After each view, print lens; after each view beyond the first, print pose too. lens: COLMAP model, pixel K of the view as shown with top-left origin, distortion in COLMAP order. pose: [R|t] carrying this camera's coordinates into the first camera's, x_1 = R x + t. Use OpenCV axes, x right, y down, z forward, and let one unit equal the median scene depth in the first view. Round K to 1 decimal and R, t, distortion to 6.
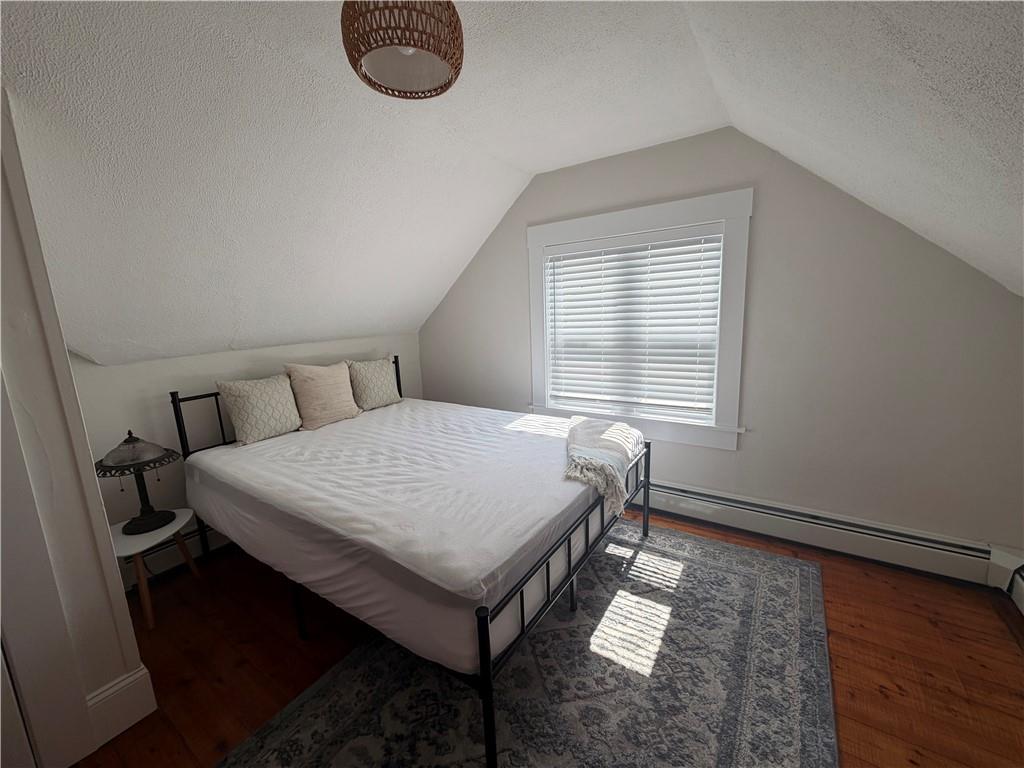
lens RADIAL K [[409.7, 0, 510.9], [0, 409.7, 383.0], [0, 0, 1]] dist [0.002357, -0.000346]
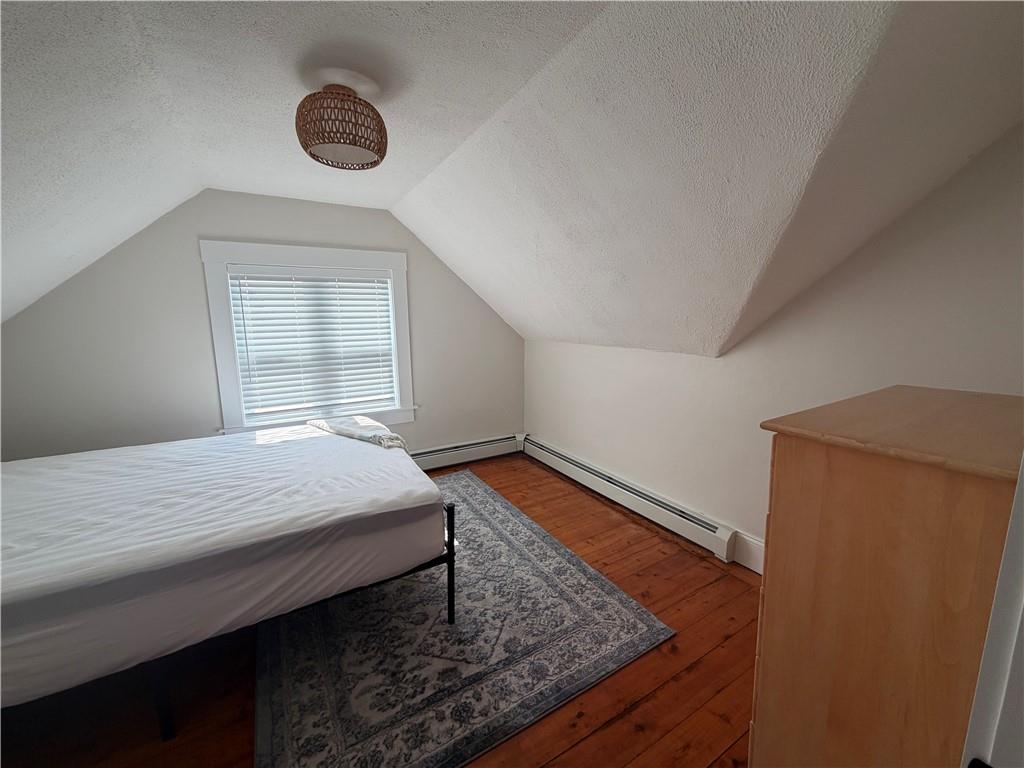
lens RADIAL K [[409.7, 0, 511.2], [0, 409.7, 382.8], [0, 0, 1]] dist [0.002357, -0.000346]
pose [[0.429757, -0.106889, 0.896595, -0.709781], [0.153542, 0.987158, 0.044090, 0.014079], [-0.889794, 0.118717, 0.440650, -0.008271]]
